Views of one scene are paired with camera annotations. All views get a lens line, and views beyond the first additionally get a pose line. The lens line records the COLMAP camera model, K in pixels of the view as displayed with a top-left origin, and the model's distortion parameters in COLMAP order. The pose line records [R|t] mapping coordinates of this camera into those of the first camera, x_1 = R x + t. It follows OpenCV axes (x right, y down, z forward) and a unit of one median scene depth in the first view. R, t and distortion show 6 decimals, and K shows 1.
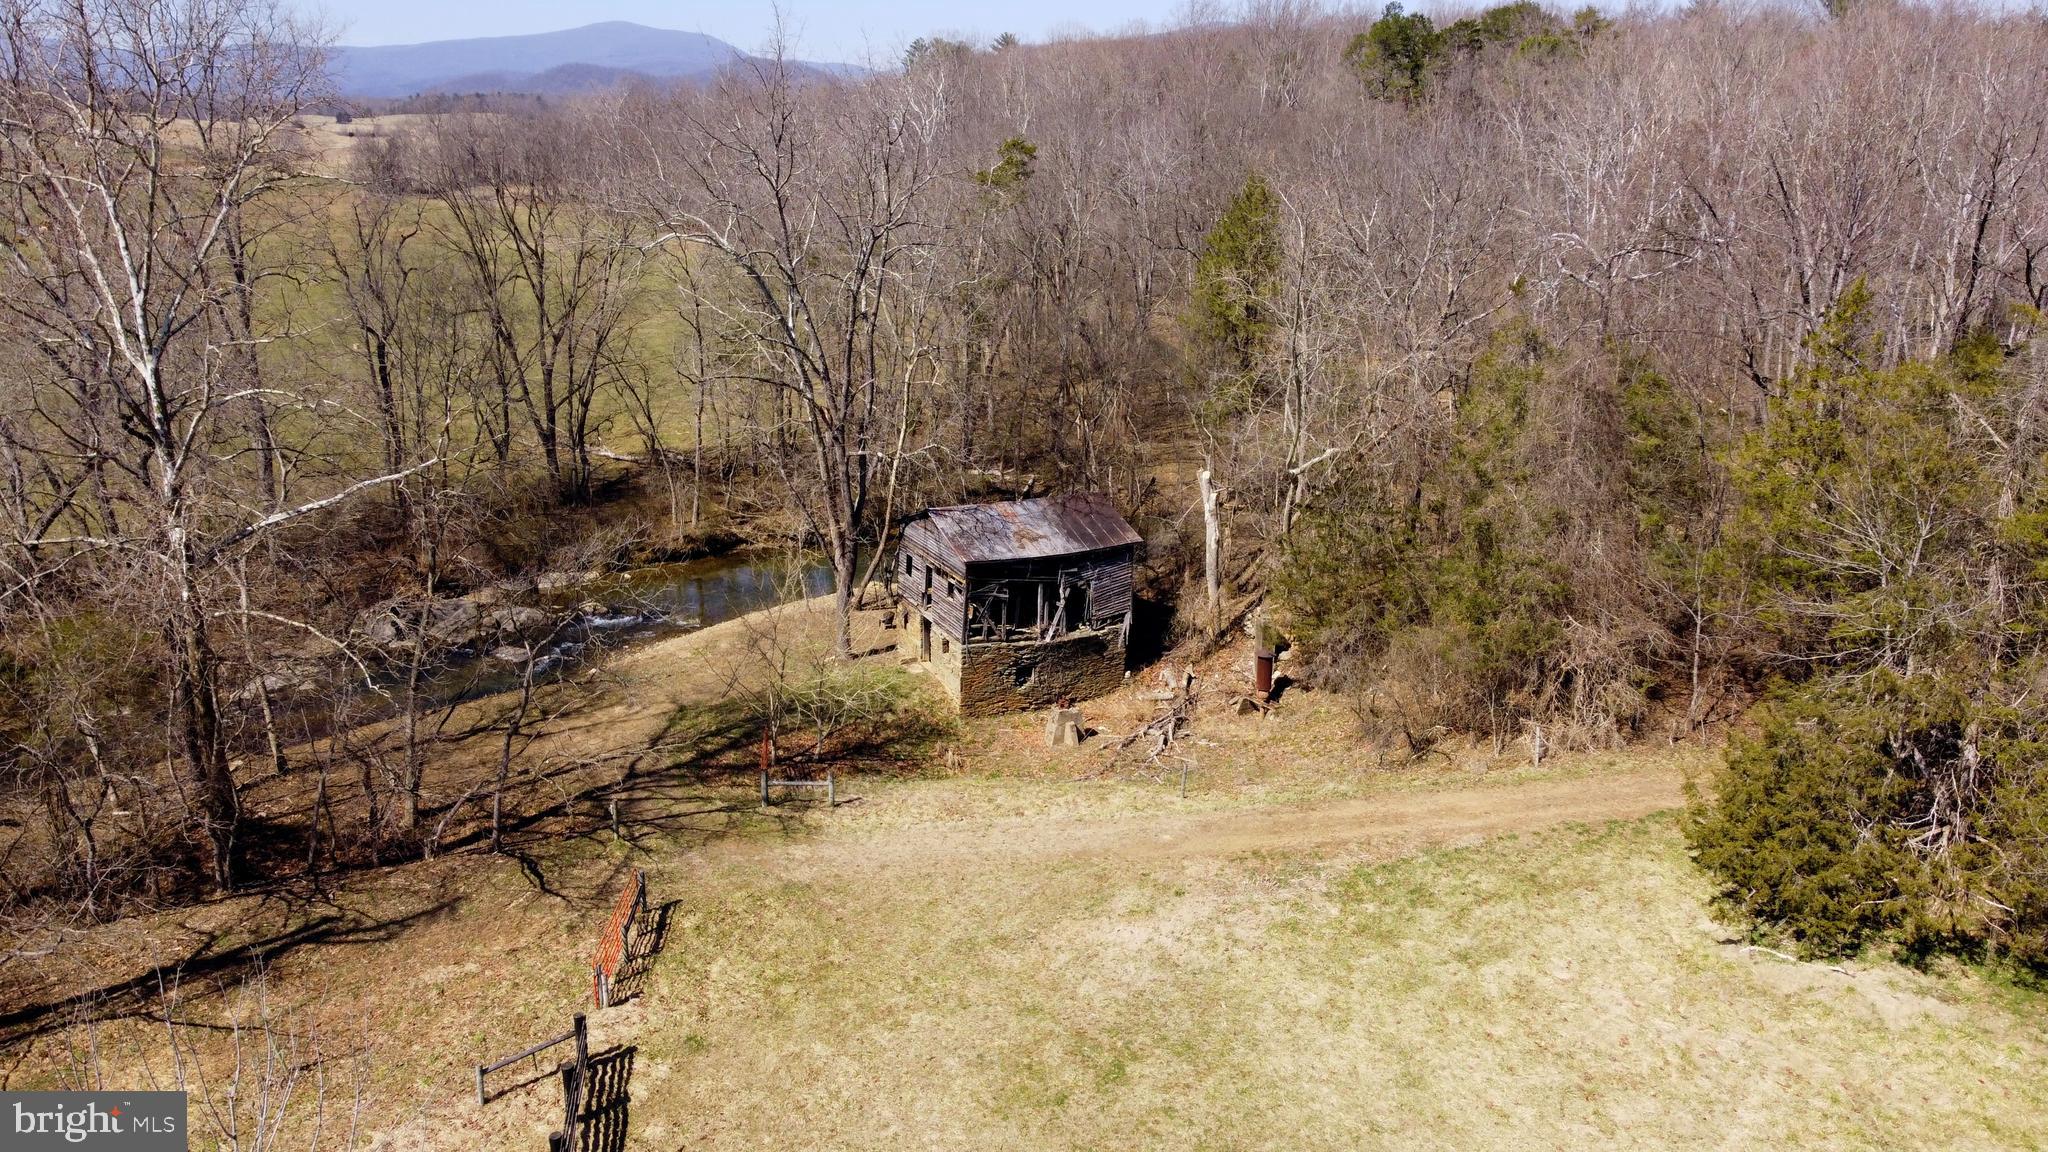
lens RADIAL K [[1562.0, 0, 1009.8], [0, 1562.0, 579.5], [0, 0, 1]] dist [-0.005011, -0.011961]
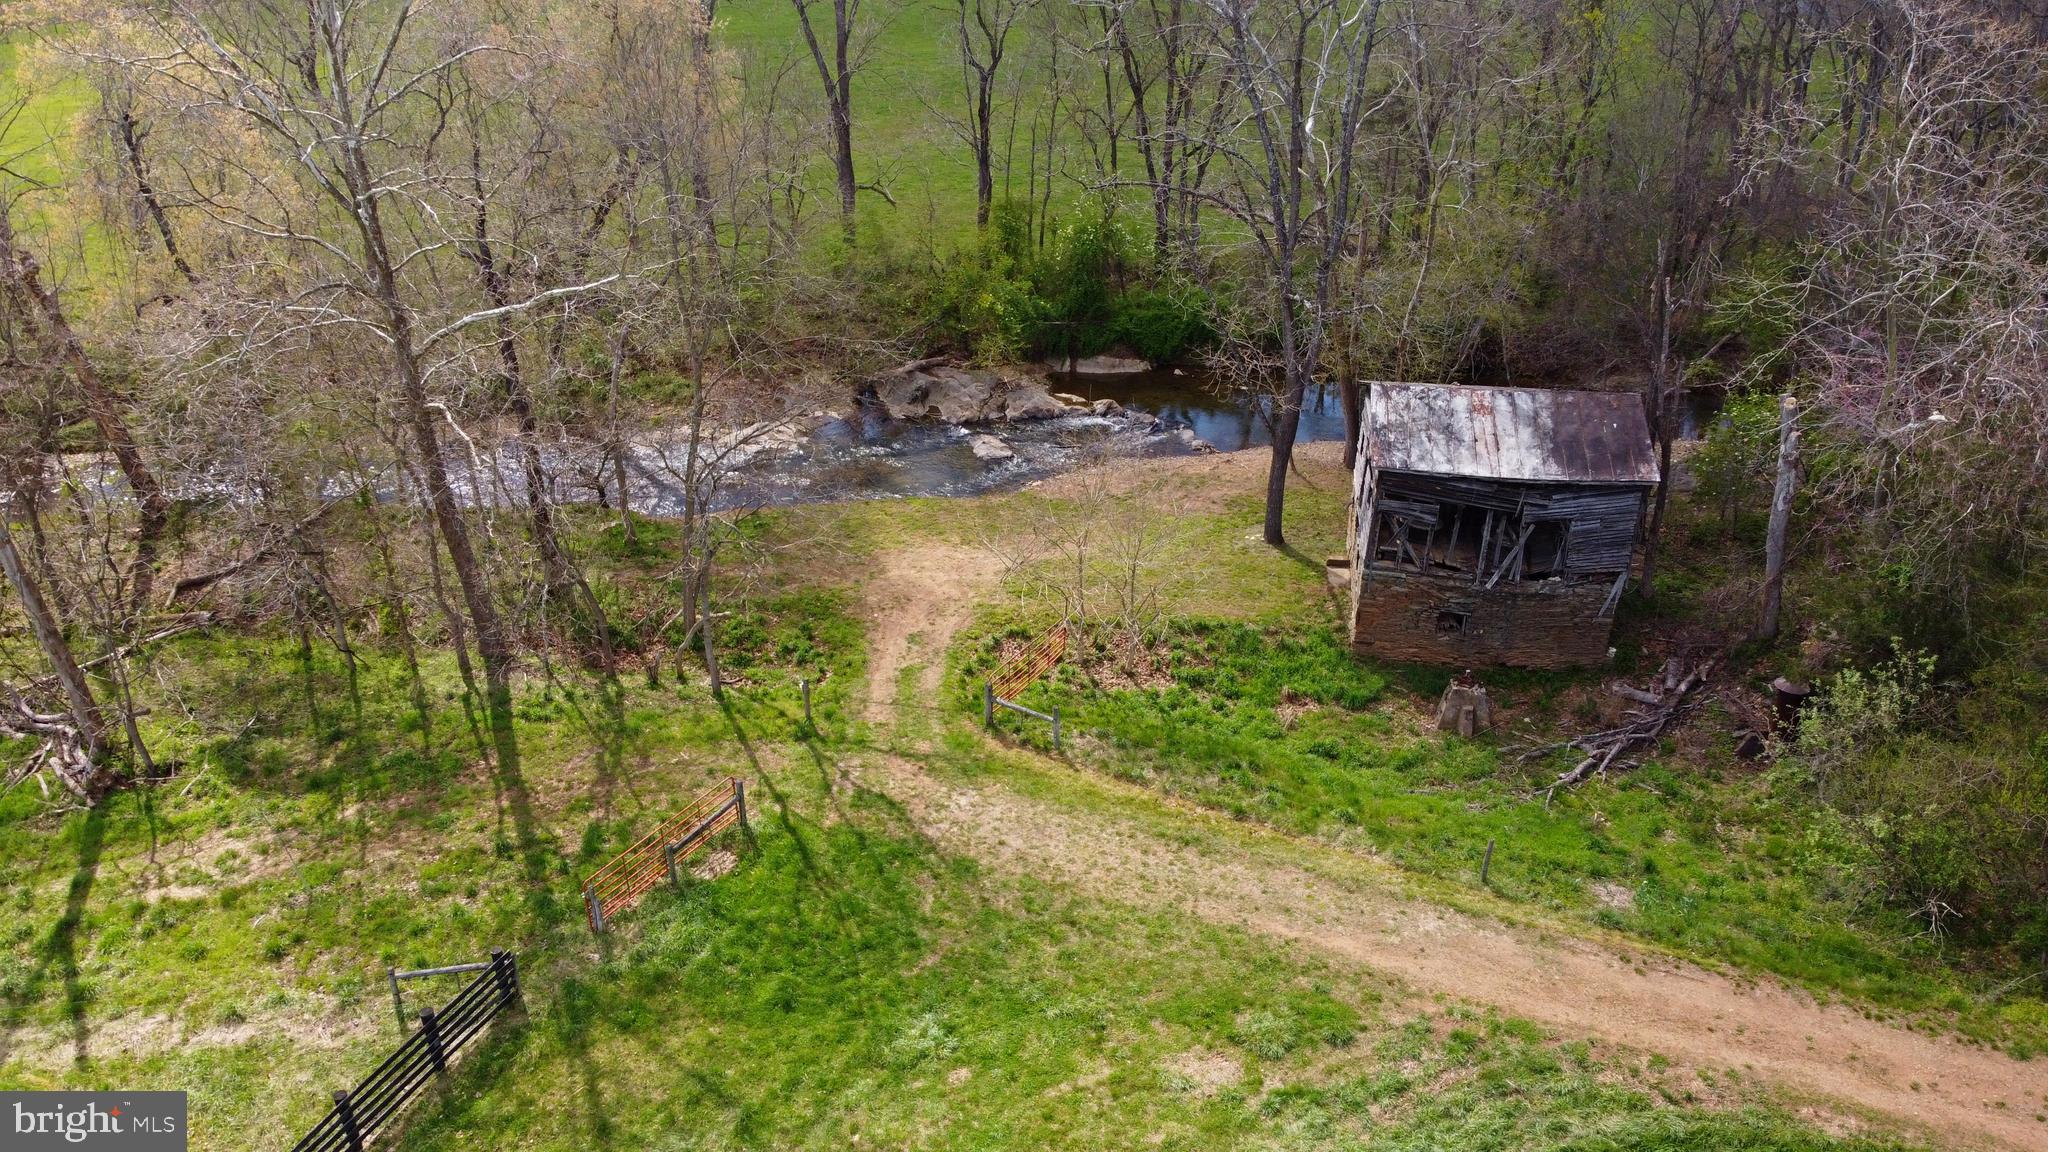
lens RADIAL K [[1562.0, 0, 1009.8], [0, 1562.0, 579.5], [0, 0, 1]] dist [-0.005011, -0.011961]
pose [[0.823100, 0.245924, -0.511887, 0.214673], [-0.146414, 0.962797, 0.227124, -0.098958], [0.548699, -0.111999, 0.828484, 0.257224]]
